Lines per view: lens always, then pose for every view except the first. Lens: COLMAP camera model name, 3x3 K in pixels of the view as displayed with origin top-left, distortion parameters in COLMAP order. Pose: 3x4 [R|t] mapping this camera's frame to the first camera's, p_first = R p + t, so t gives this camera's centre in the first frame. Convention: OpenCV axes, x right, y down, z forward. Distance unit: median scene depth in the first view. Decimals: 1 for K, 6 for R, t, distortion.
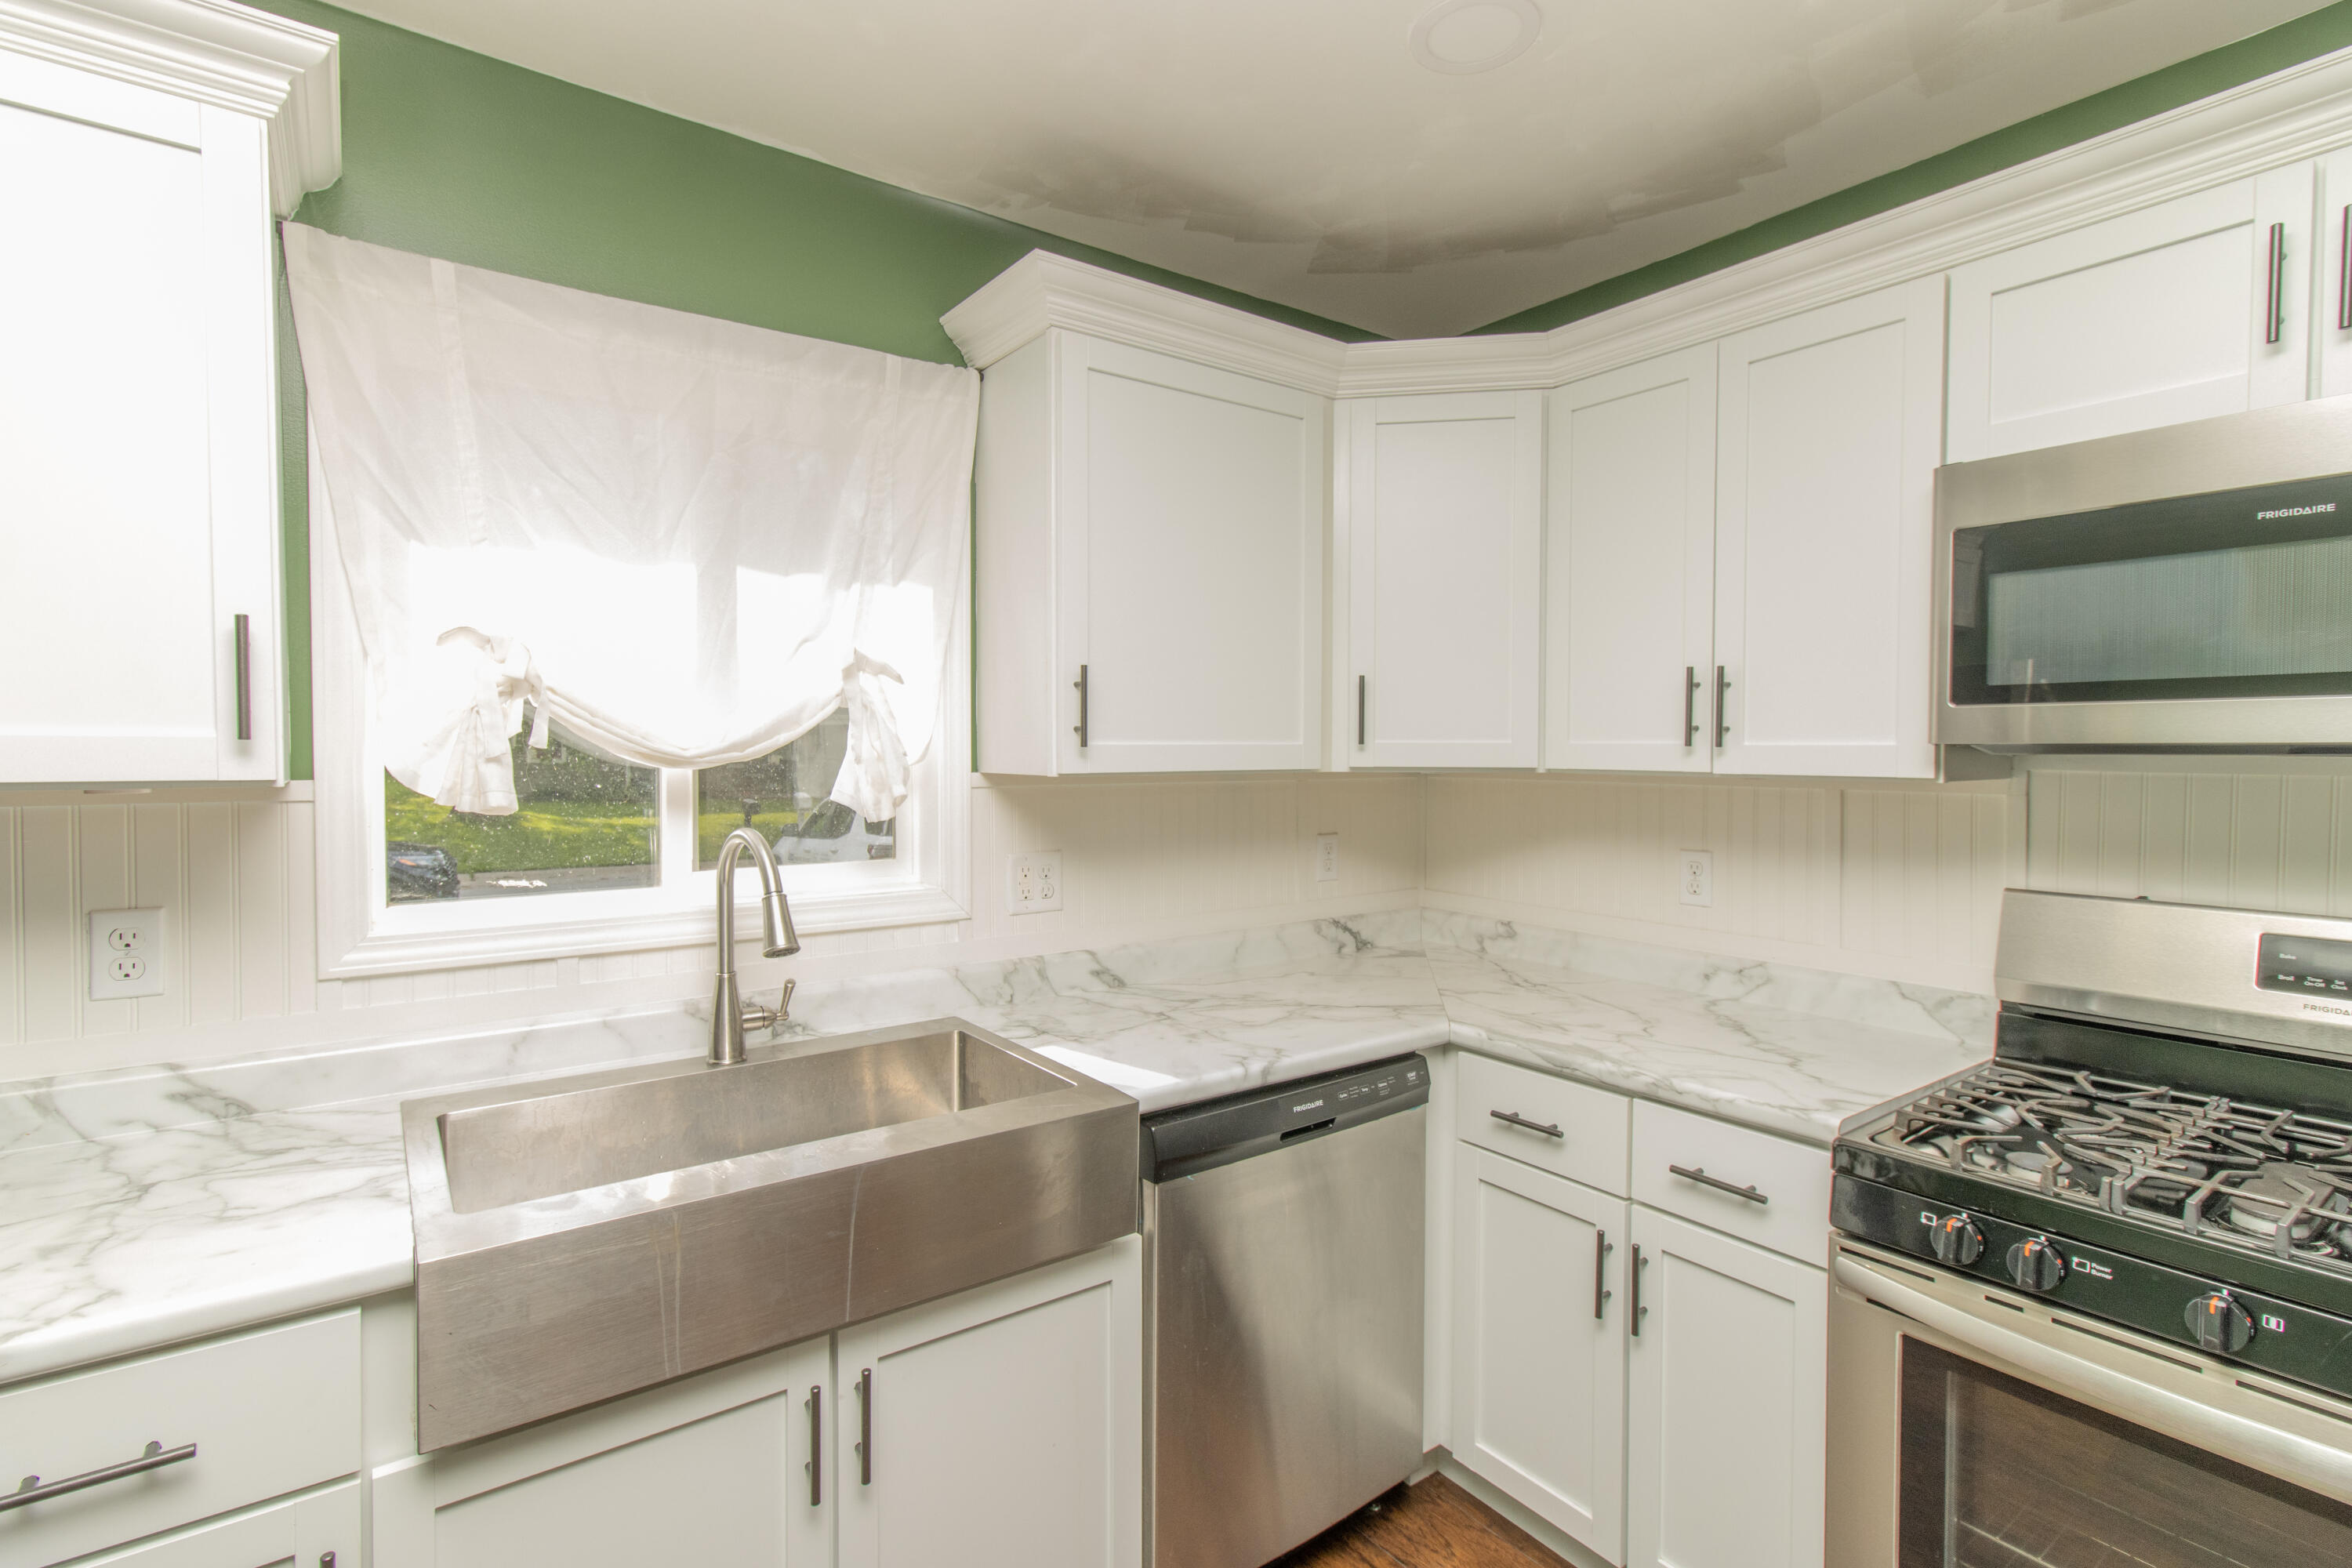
lens RADIAL K [[1109.5, 0, 1189.2], [0, 1109.5, 780.3], [0, 0, 1]] dist [0.000432, -0.000027]
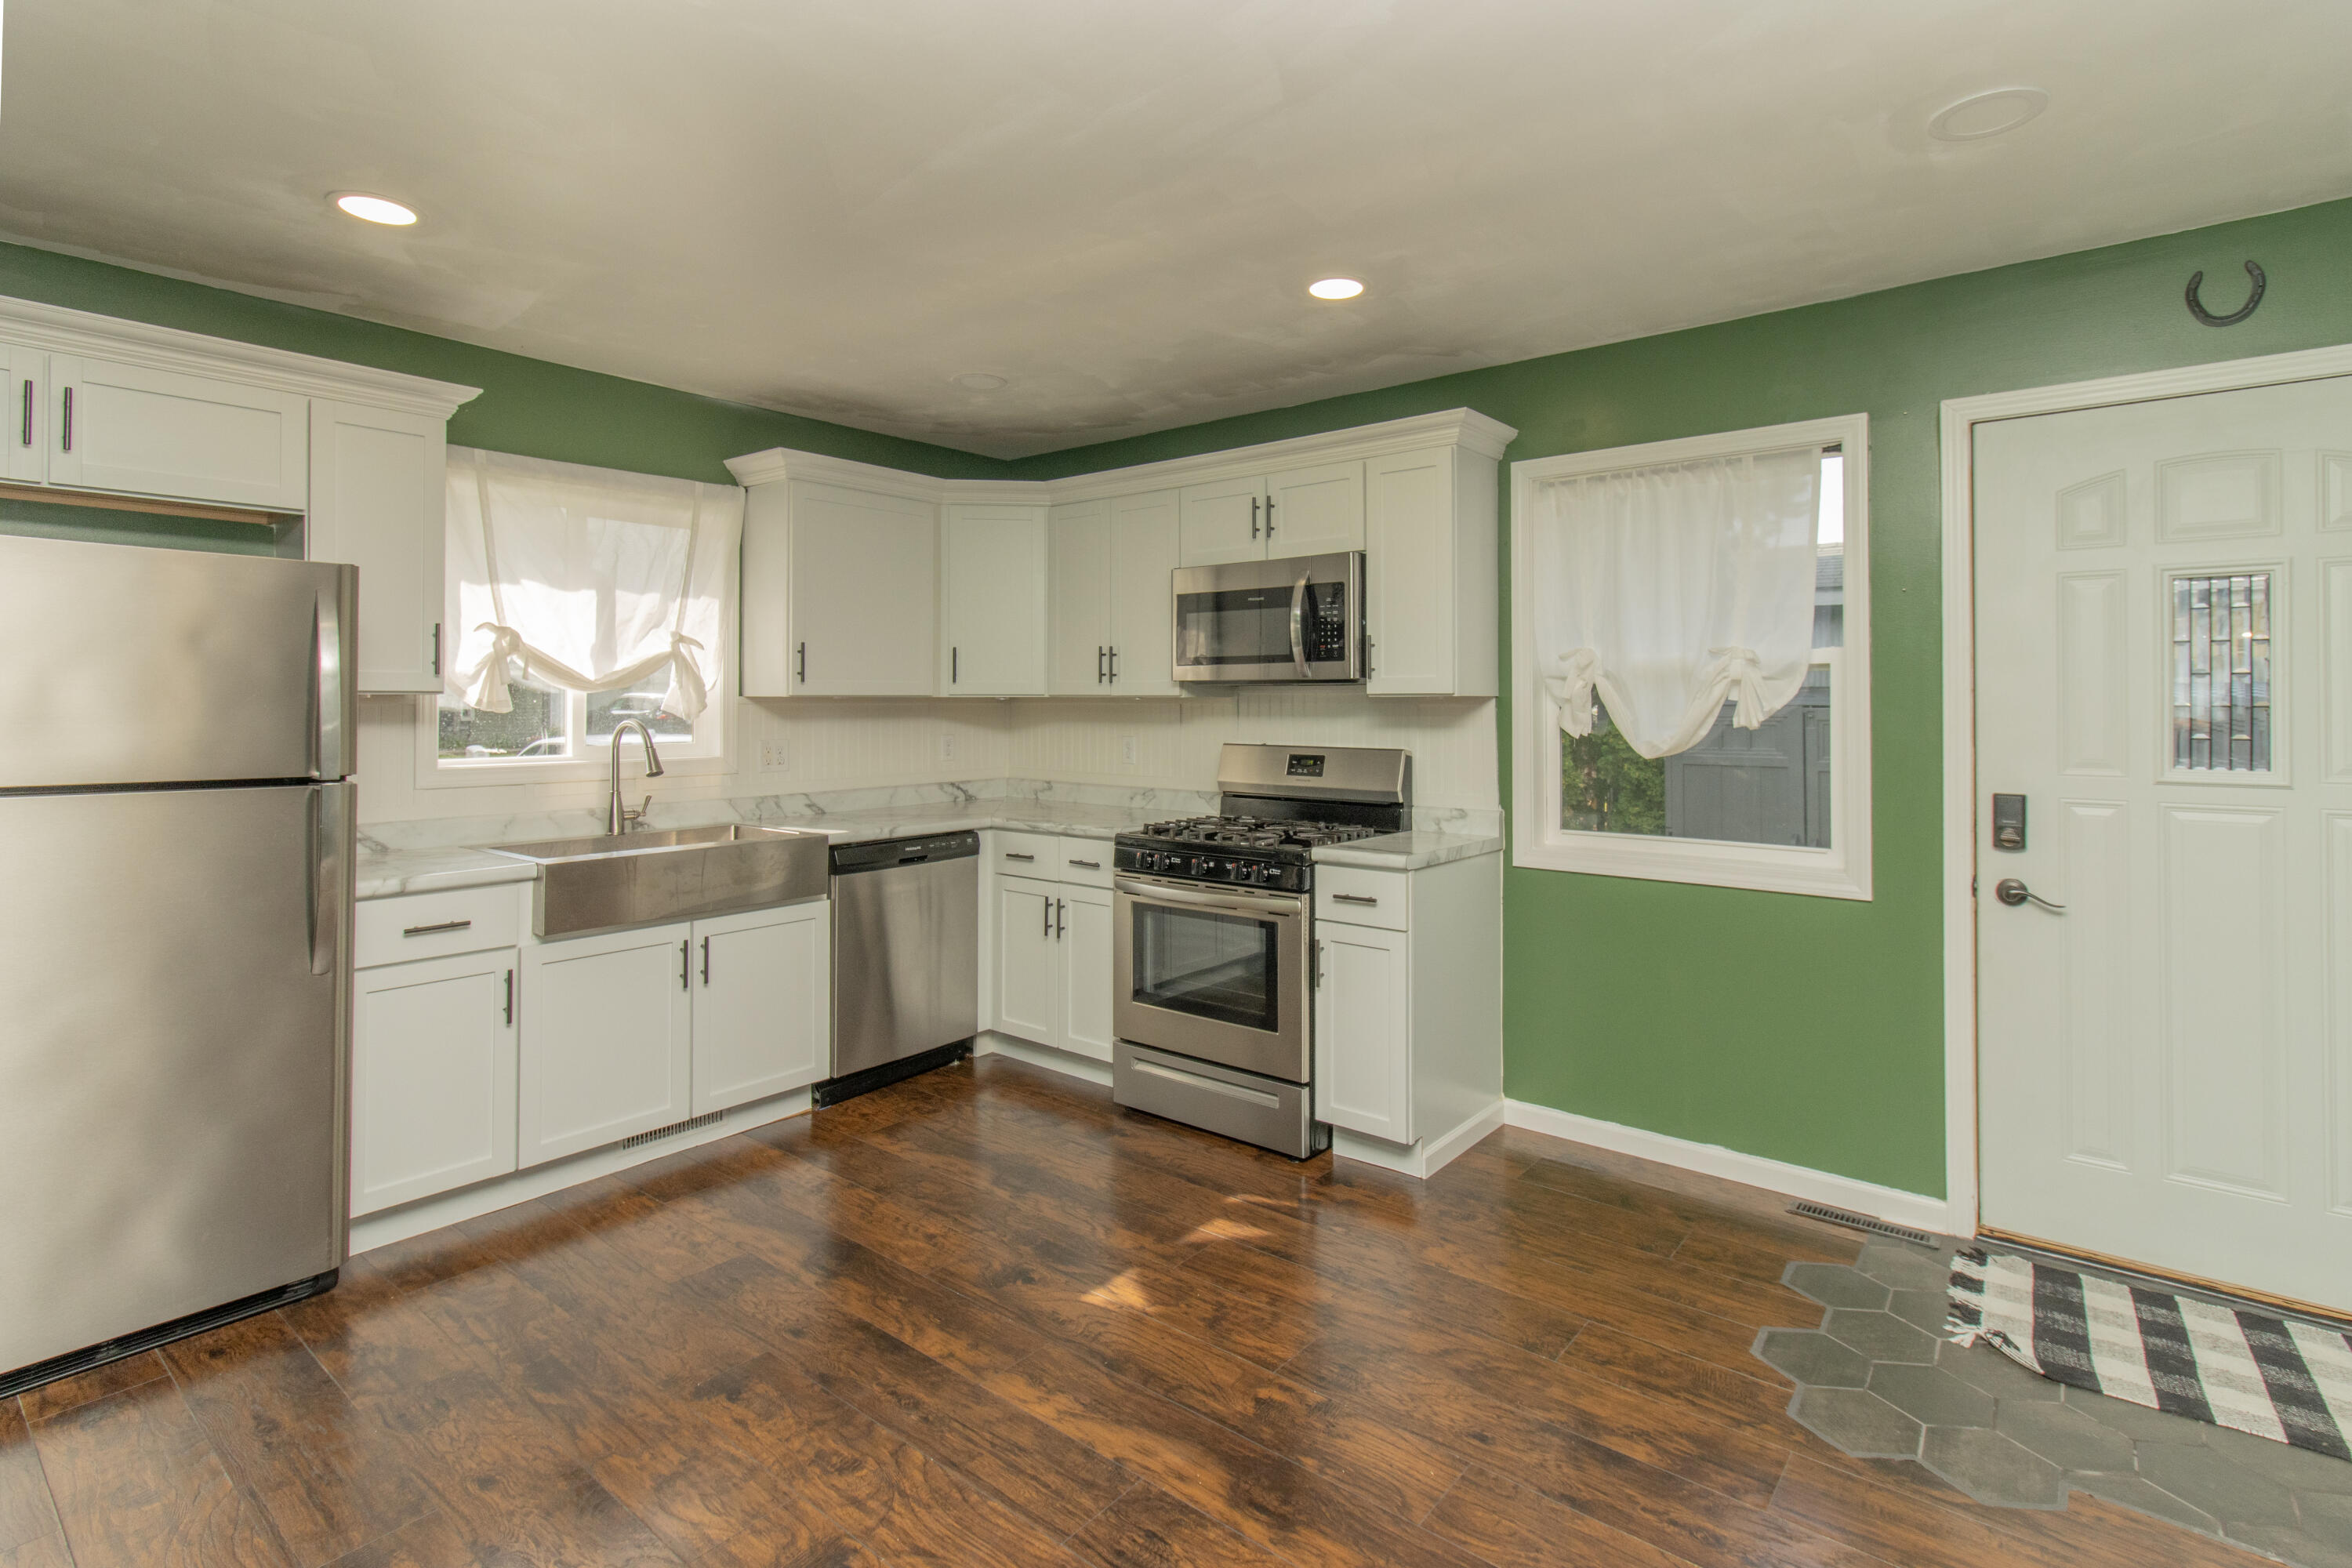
lens RADIAL K [[1122.8, 0, 1234.4], [0, 1122.8, 687.7], [0, 0, 1]] dist [-0.000545, -0.000179]
pose [[0.960873, 0.001068, 0.276987, 0.097064], [0.010216, 0.999175, -0.039294, 0.069821], [-0.276800, 0.040587, 0.960070, -1.213503]]
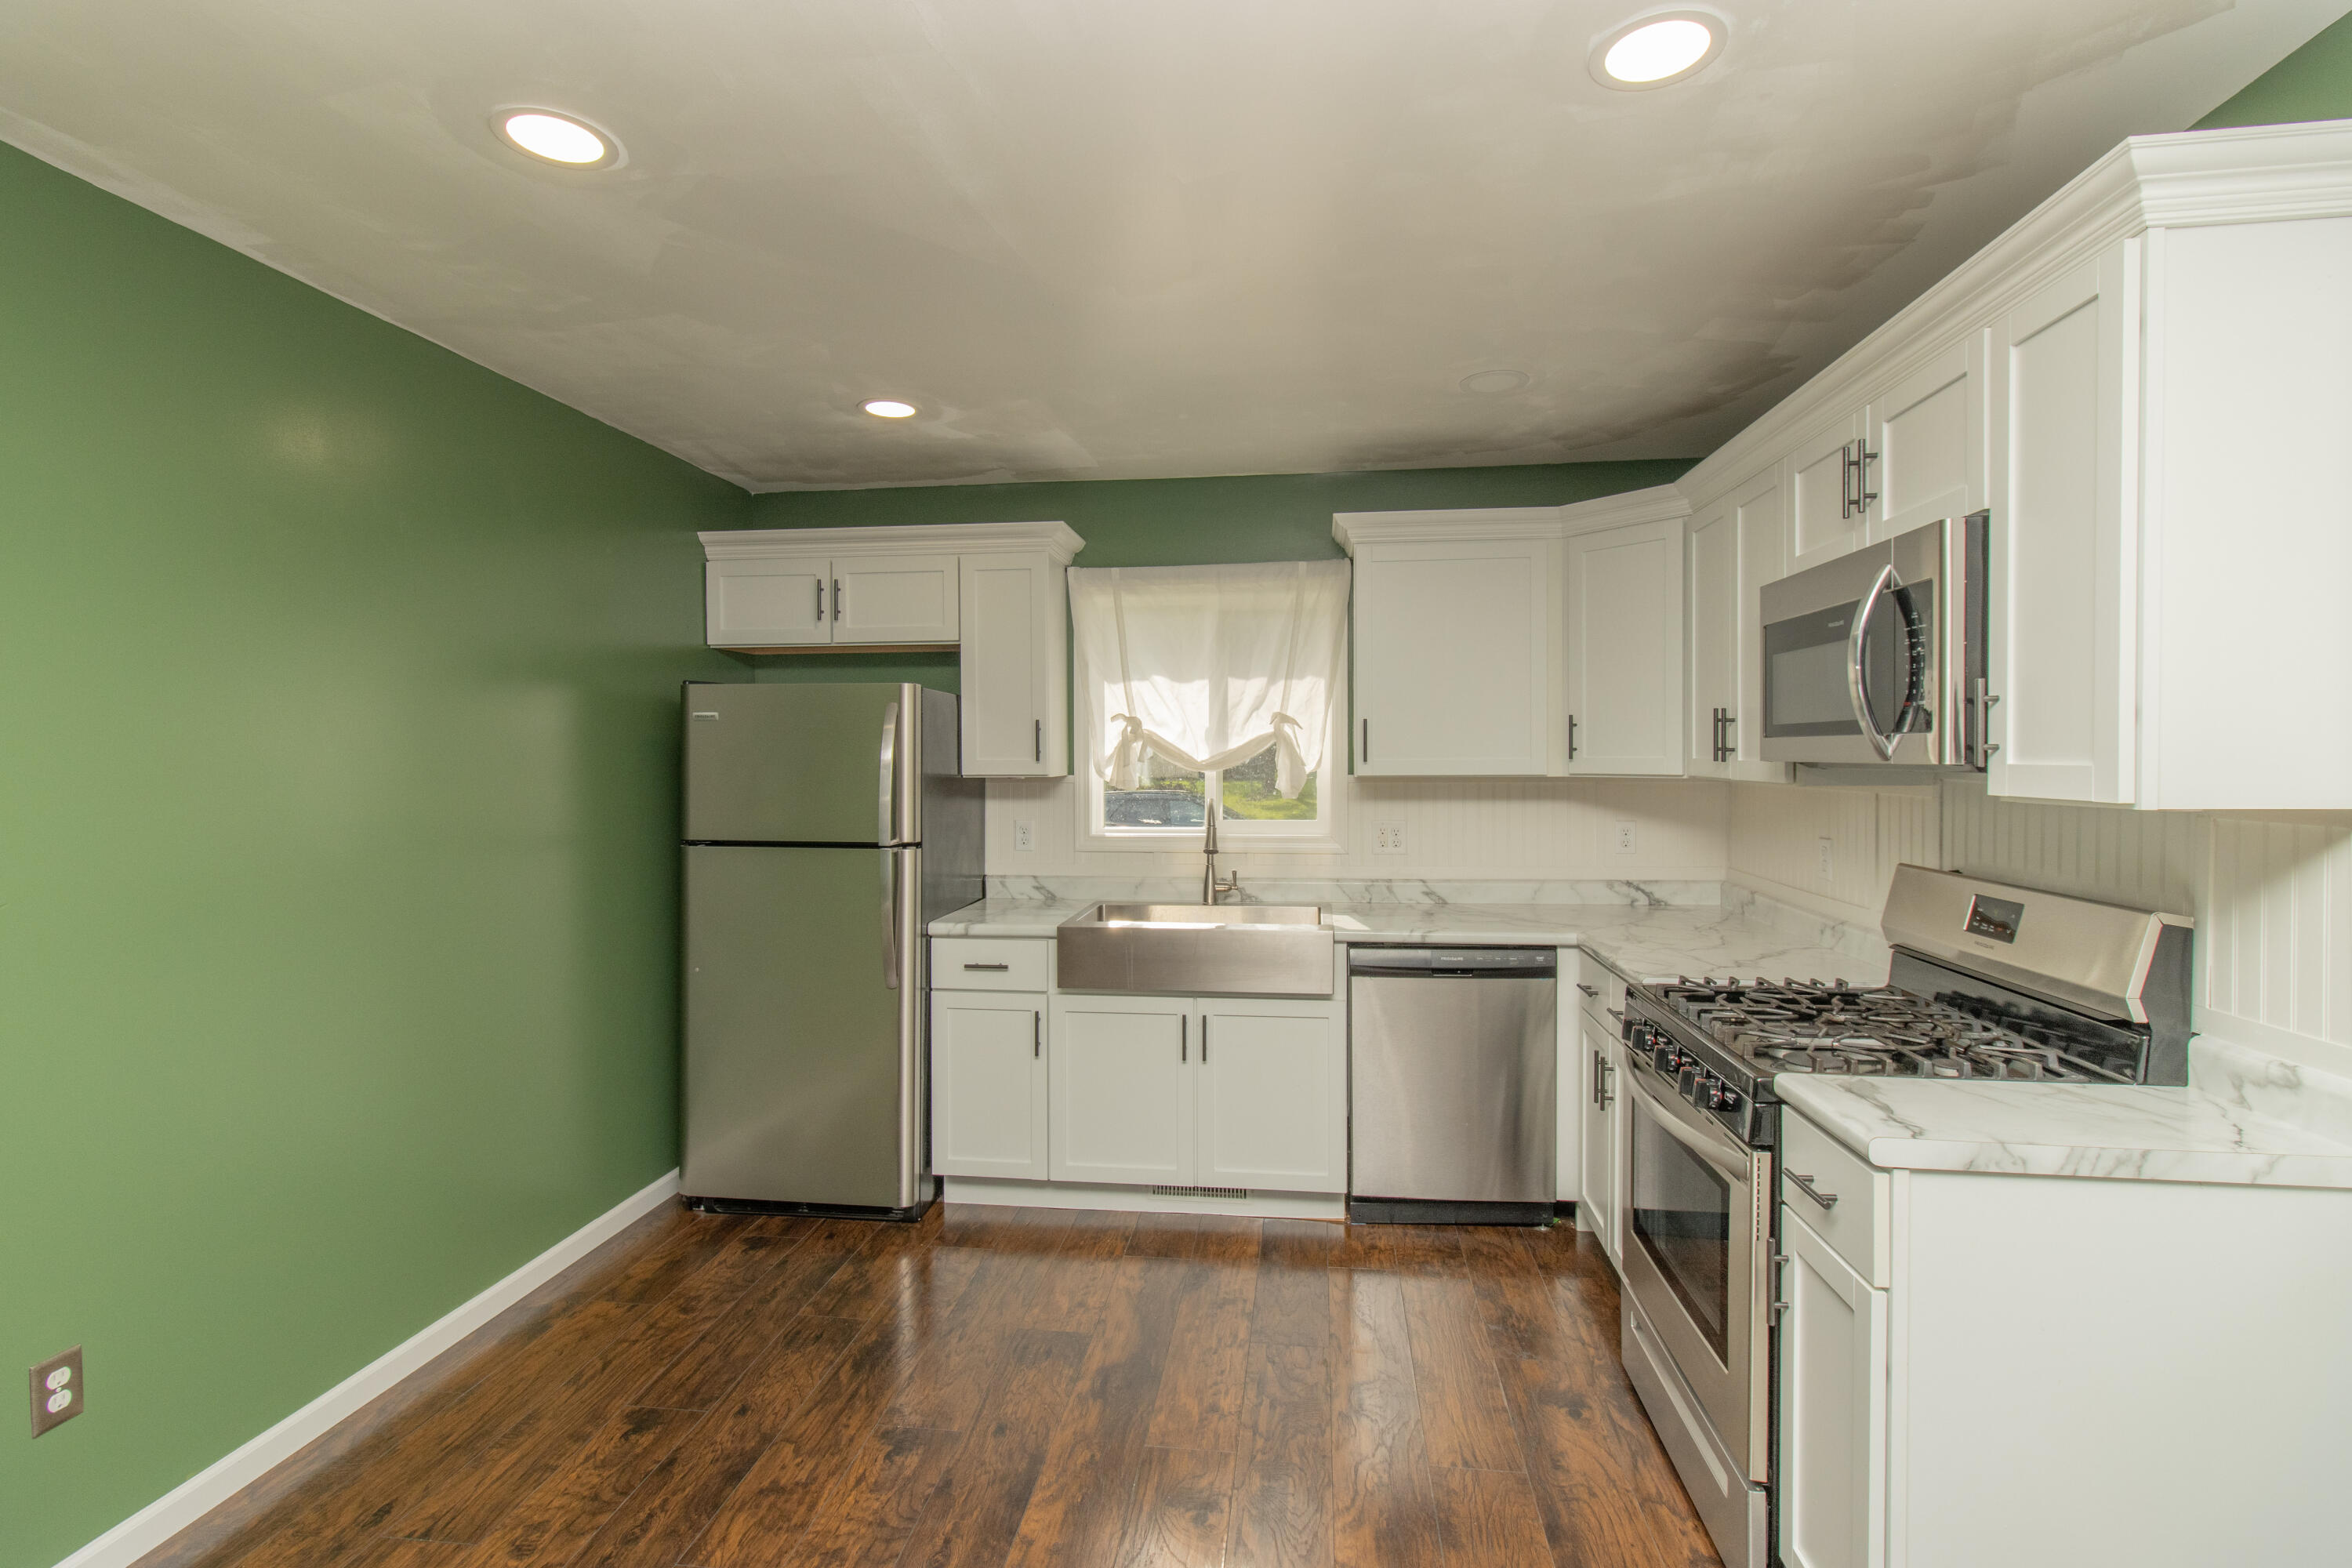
lens RADIAL K [[1119.1, 0, 1183.9], [0, 1119.1, 774.1], [0, 0, 1]] dist [0.000210, 0.000069]
pose [[0.728216, 0.007412, -0.685307, 0.992626], [-0.013733, 0.999899, -0.003779, 0.002478], [0.685210, 0.012163, 0.728244, -0.615603]]
